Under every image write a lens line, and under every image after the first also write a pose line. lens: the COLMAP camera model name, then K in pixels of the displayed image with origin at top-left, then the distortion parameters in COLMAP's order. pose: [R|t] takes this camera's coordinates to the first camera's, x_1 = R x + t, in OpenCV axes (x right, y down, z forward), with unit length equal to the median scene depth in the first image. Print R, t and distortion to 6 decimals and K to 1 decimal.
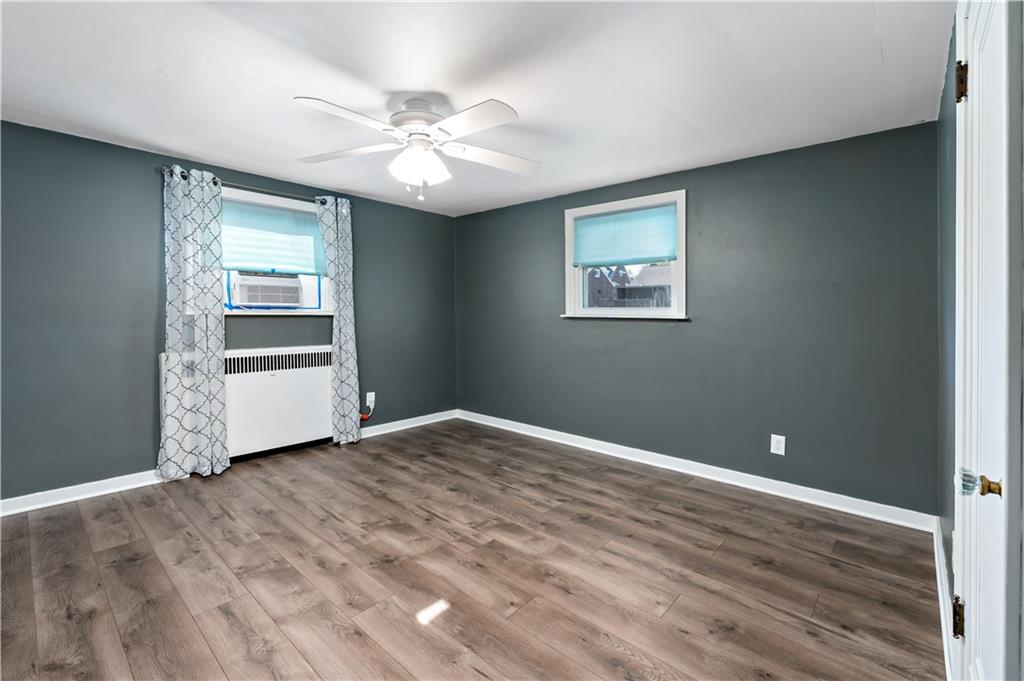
lens RADIAL K [[442.6, 0, 511.5], [0, 442.6, 319.8], [0, 0, 1]] dist [0.000375, -0.000072]
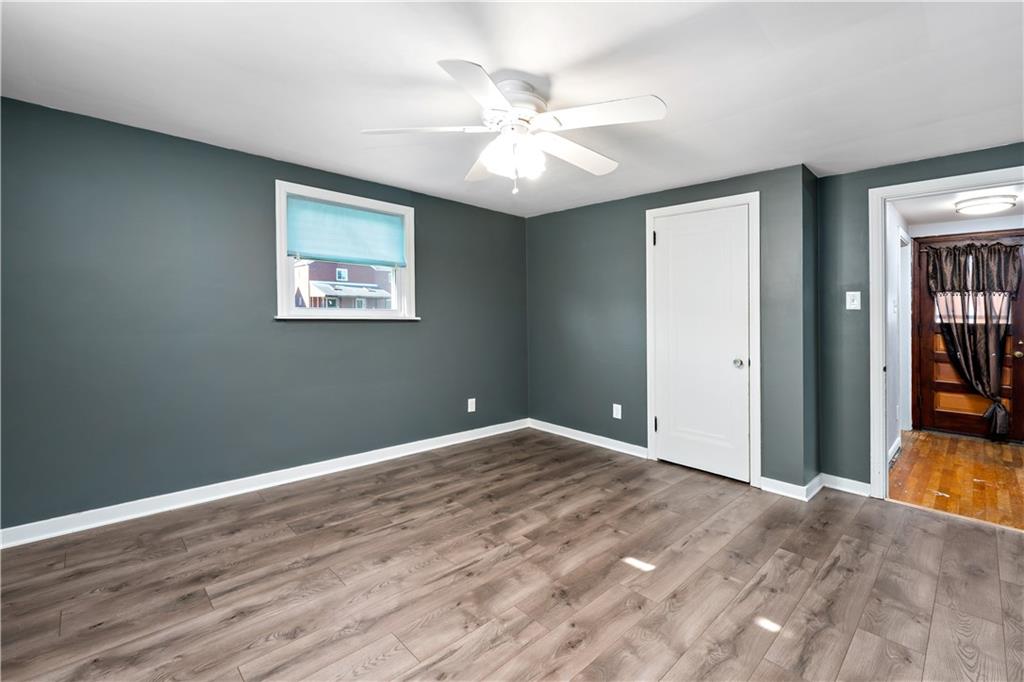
lens RADIAL K [[448.7, 0, 518.8], [0, 448.7, 316.2], [0, 0, 1]] dist [-0.000911, -0.000087]
pose [[0.077431, -0.008457, 0.996962, -1.060157], [0.000946, 0.999964, 0.008409, -0.031613], [-0.996997, 0.000292, 0.077437, 0.896526]]
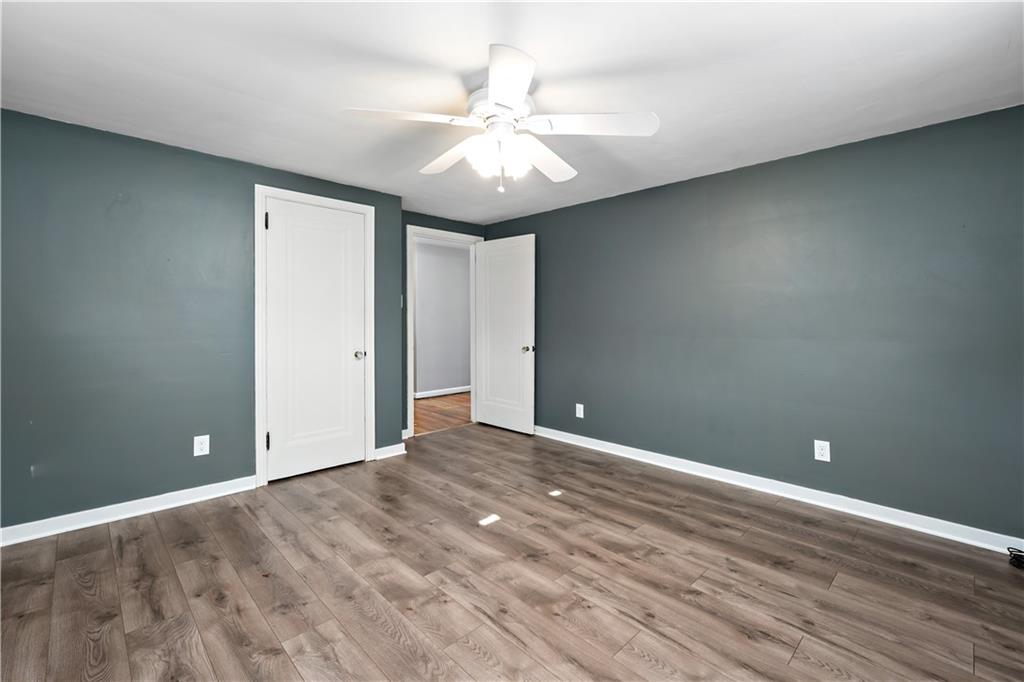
lens RADIAL K [[456.4, 0, 513.4], [0, 456.4, 297.0], [0, 0, 1]] dist [-0.000264, -0.000019]
pose [[-0.997737, -0.010672, 0.066378, -0.263734], [-0.012557, 0.999528, -0.028039, -0.035808], [-0.066047, -0.028809, -0.997401, 1.851251]]
